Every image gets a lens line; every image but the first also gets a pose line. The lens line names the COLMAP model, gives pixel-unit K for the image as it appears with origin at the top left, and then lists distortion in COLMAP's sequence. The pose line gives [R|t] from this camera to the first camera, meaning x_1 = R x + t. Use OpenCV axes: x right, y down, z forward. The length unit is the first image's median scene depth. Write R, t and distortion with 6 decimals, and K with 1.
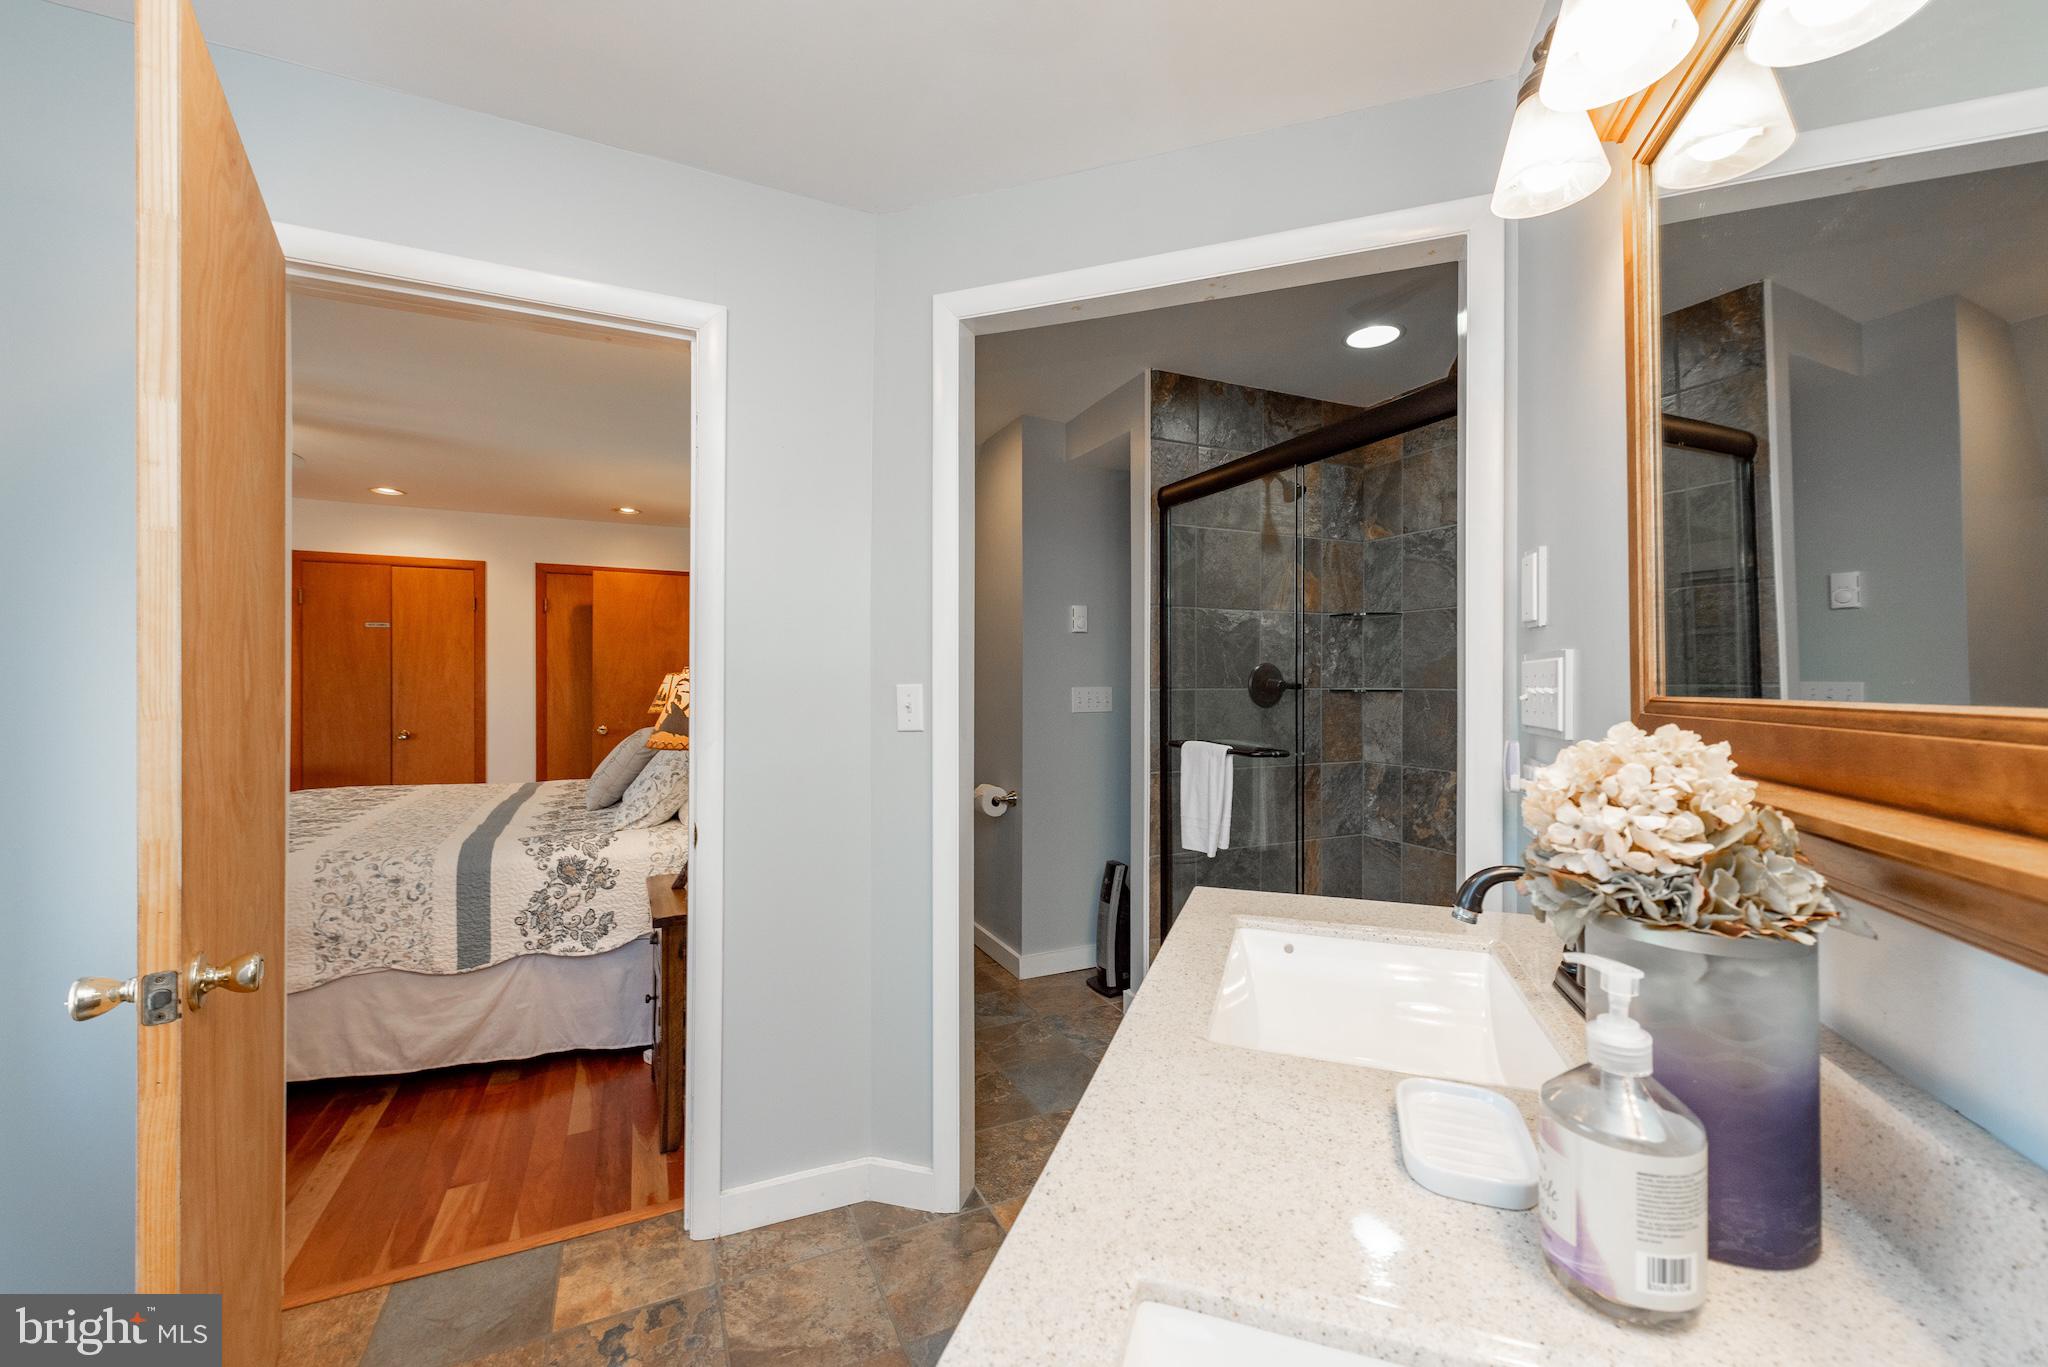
lens RADIAL K [[794.8, 0, 1023.7], [0, 794.8, 686.1], [0, 0, 1]] dist [0.005176, -0.000188]
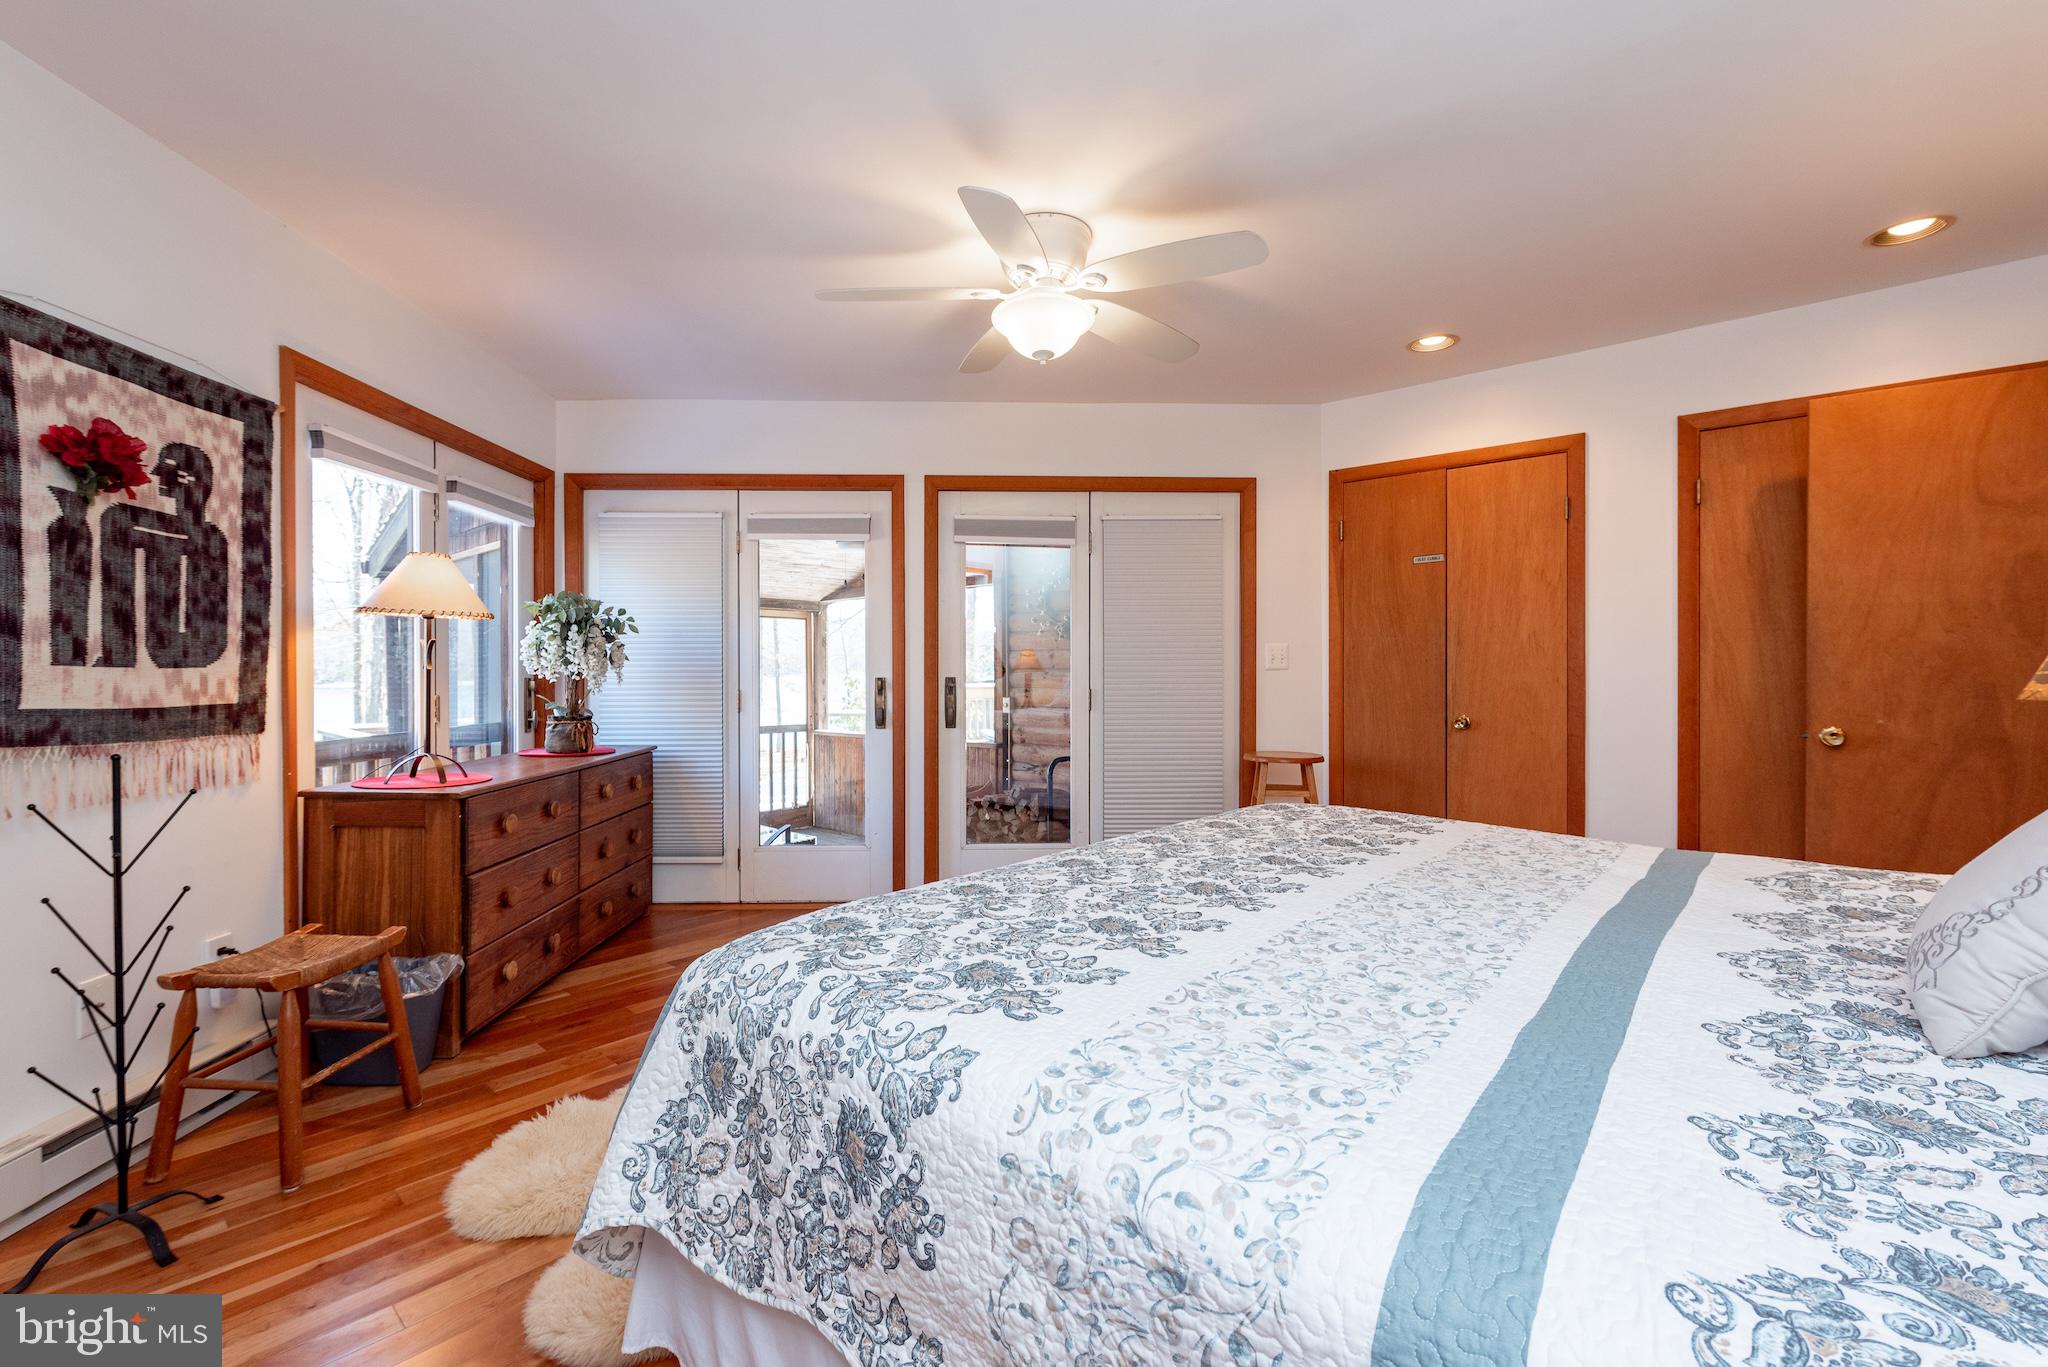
lens RADIAL K [[879.2, 0, 990.0], [0, 879.2, 669.0], [0, 0, 1]] dist [0.002746, 0.000039]
pose [[0.358424, 0.001544, -0.933558, -0.231470], [0.000160, 0.999999, 0.001716, 0.015777], [0.933559, -0.000765, 0.358424, 0.364773]]
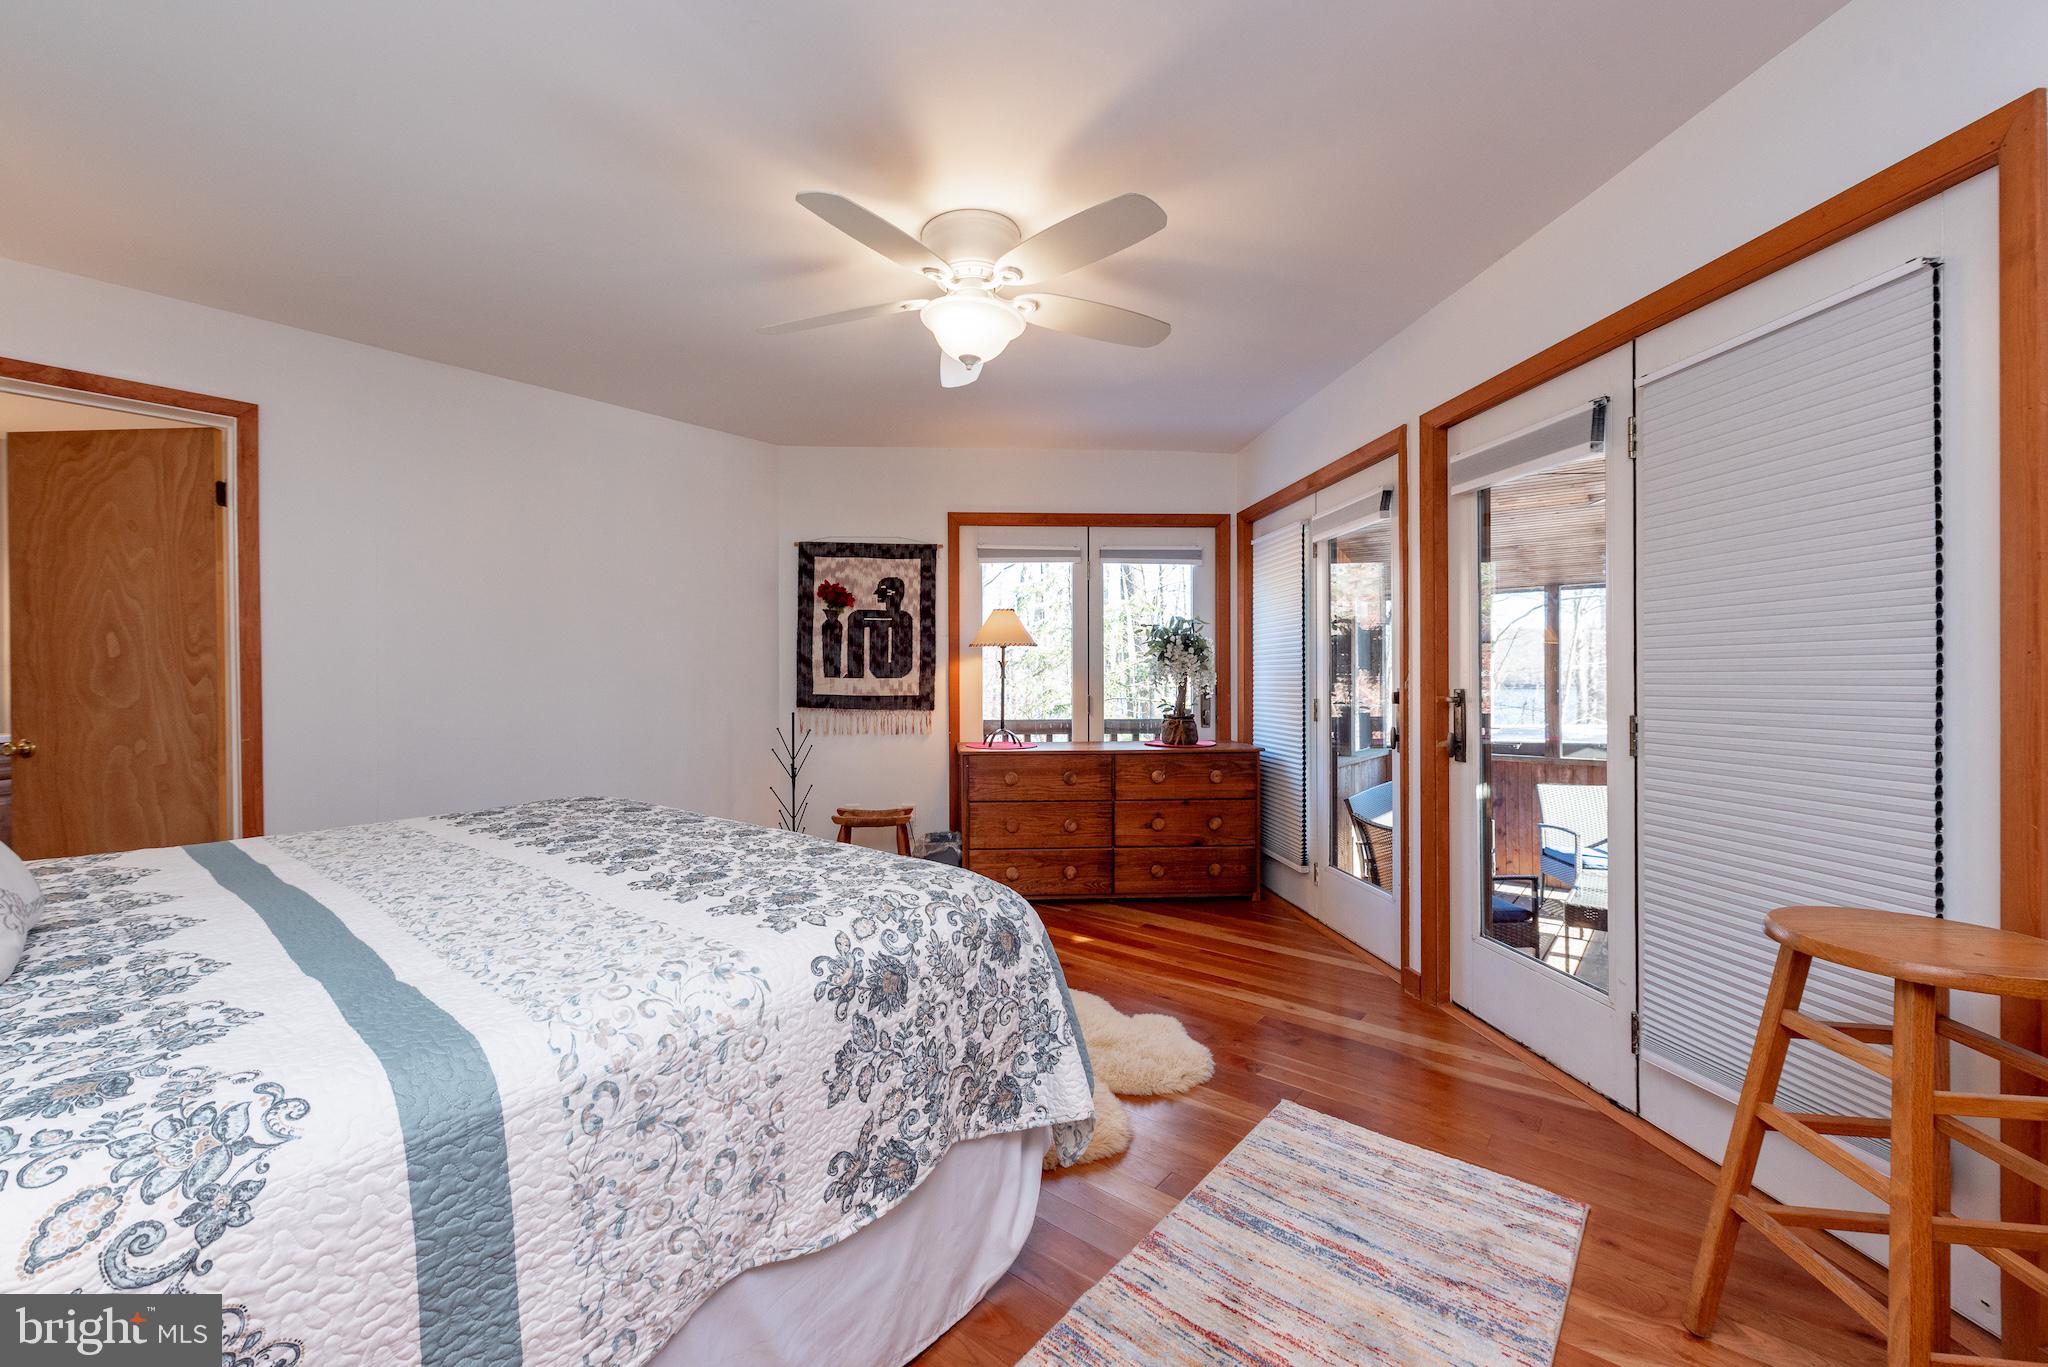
lens RADIAL K [[794.8, 0, 1015.1], [0, 794.8, 672.6], [0, 0, 1]] dist [0.005176, -0.000188]
pose [[-0.915050, 0.005659, -0.403300, -0.486335], [0.005120, 0.999984, 0.002416, 0.009937], [0.403307, 0.000146, -0.915065, 0.866885]]
